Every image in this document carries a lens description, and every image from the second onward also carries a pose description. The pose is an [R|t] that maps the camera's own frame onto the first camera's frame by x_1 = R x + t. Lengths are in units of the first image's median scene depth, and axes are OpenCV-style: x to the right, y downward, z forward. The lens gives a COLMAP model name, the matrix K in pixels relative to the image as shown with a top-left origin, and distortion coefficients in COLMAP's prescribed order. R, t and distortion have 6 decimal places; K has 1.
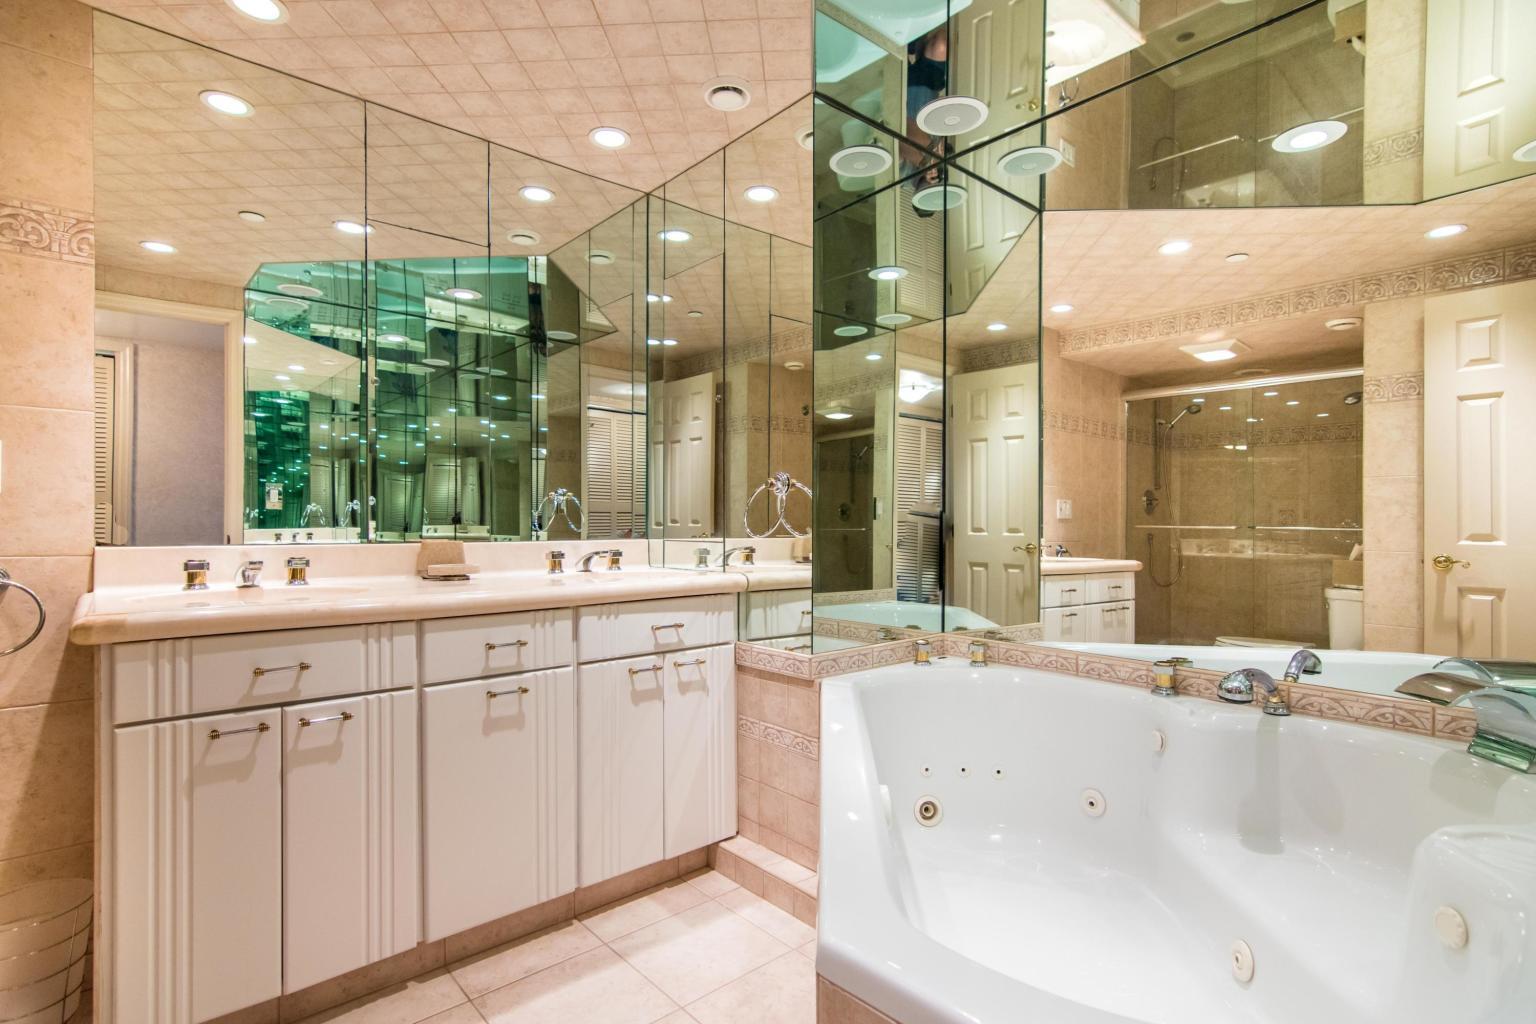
lens RADIAL K [[752.9, 0, 768.0], [0, 752.9, 512.0], [0, 0, 1]] dist [0.000433, 0.000683]
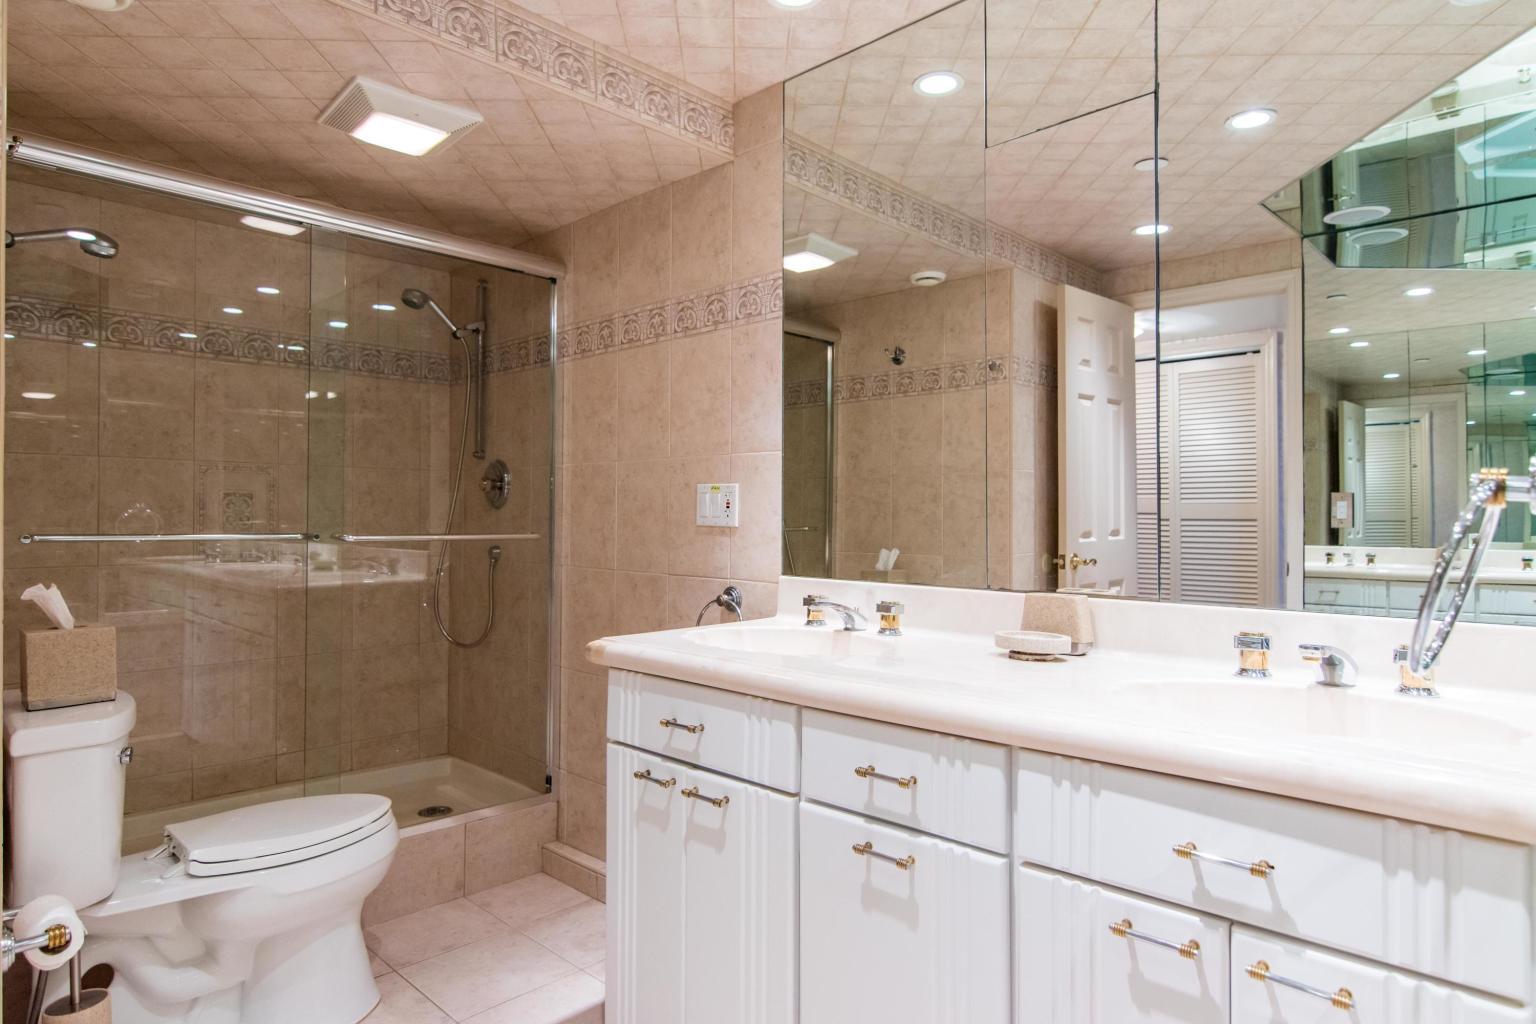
lens RADIAL K [[902.5, 0, 768.0], [0, 902.5, 512.0], [0, 0, 1]] dist [0.003764, 0.000930]
pose [[0.077804, -0.009519, -0.996923, 0.346146], [0.010020, 0.999911, -0.008765, -0.030628], [0.996918, -0.009307, 0.077892, 0.777070]]
